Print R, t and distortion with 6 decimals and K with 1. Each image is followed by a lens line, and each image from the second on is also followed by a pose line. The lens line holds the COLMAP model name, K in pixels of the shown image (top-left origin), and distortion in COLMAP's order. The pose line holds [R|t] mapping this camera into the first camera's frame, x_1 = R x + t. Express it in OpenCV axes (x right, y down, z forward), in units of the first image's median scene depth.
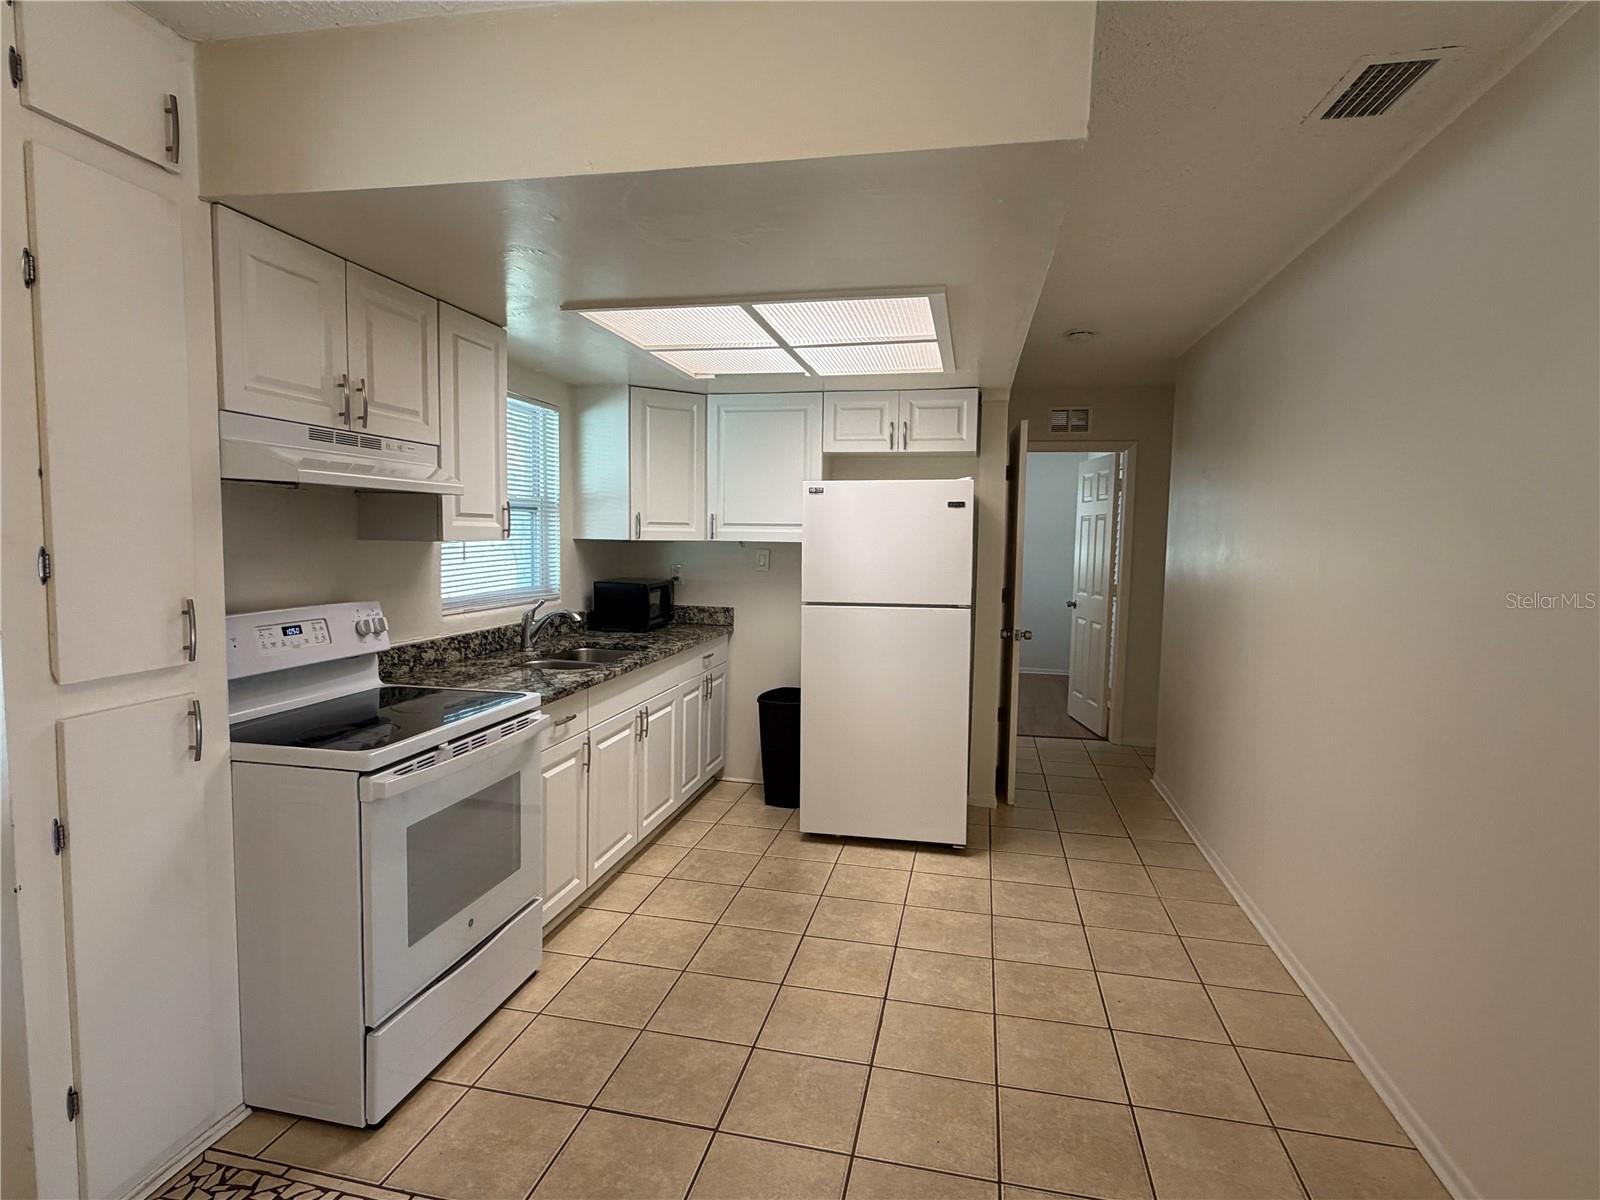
lens RADIAL K [[819.2, 0, 800.0], [0, 819.2, 600.0], [0, 0, 1]] dist [0.003140, 0.000948]
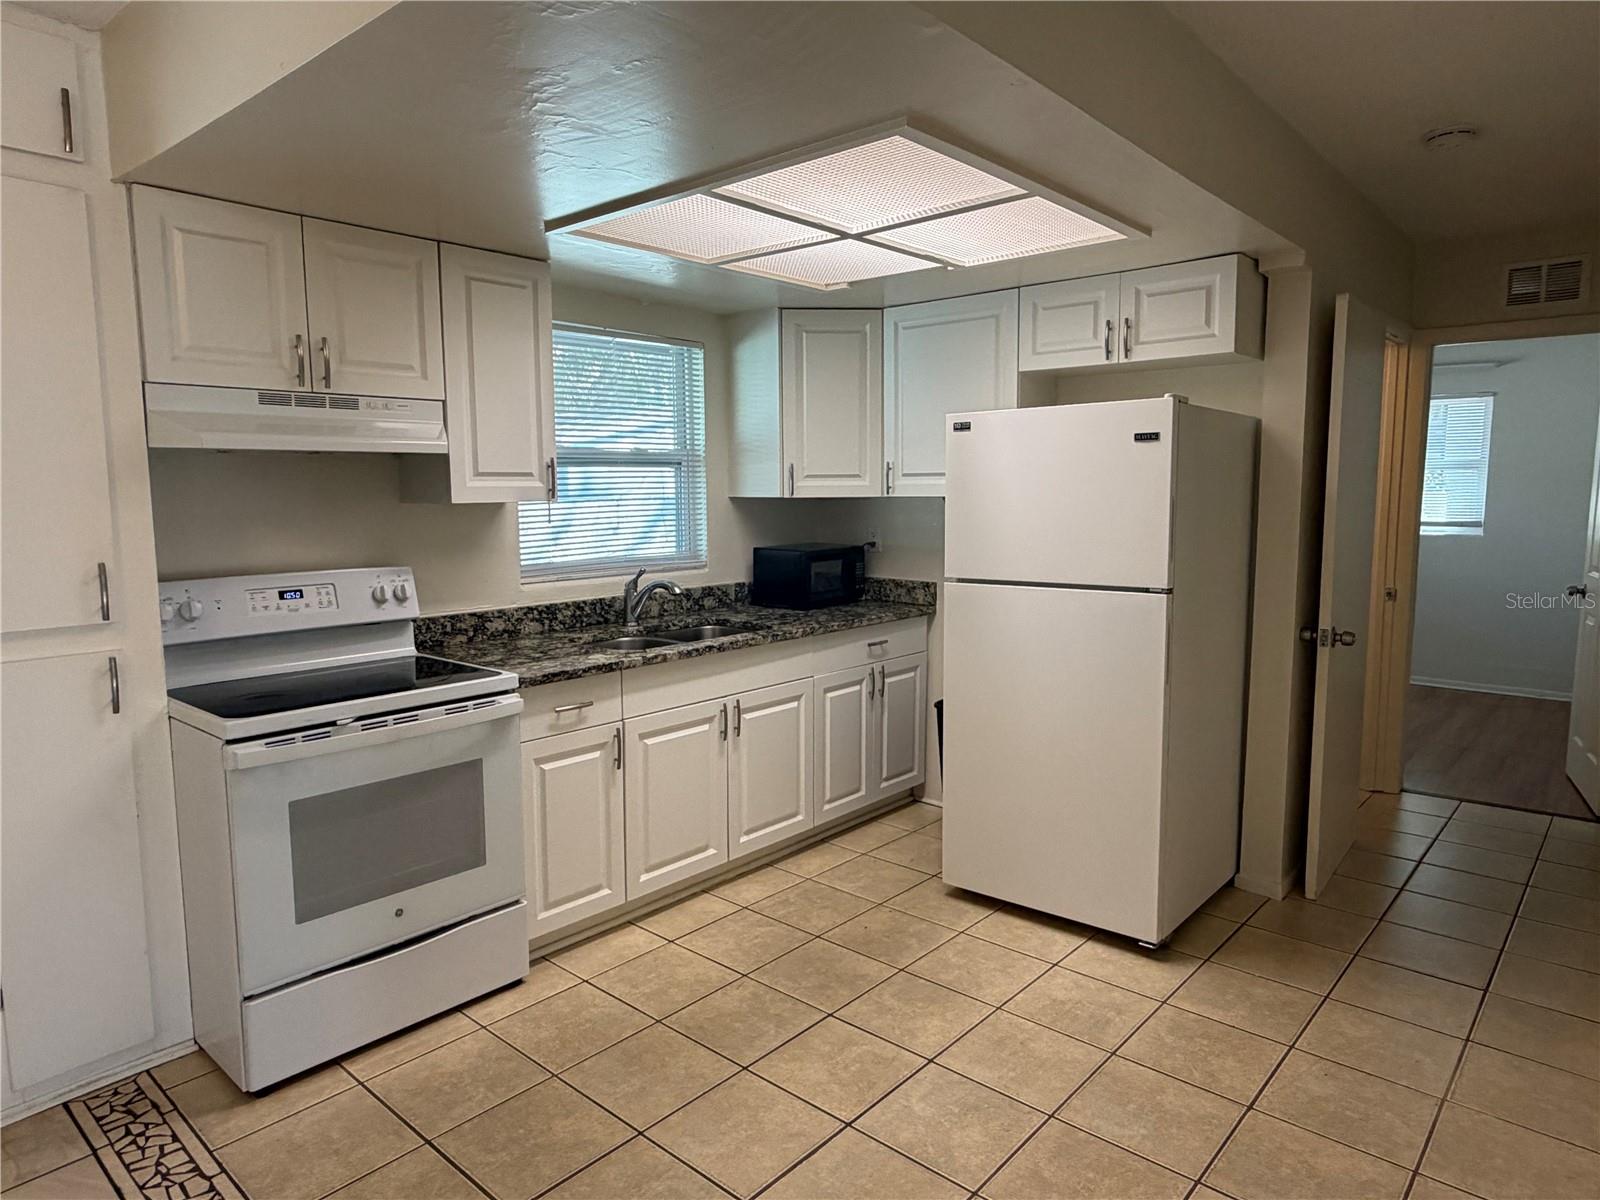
lens RADIAL K [[989.8, 0, 798.4], [0, 989.8, 600.4], [0, 0, 1]] dist [0.004040, -0.000272]
pose [[0.871987, 0.035022, -0.488275, 0.416757], [-0.018766, 0.999096, 0.038148, -0.011212], [0.489170, -0.024102, 0.871855, 0.191089]]
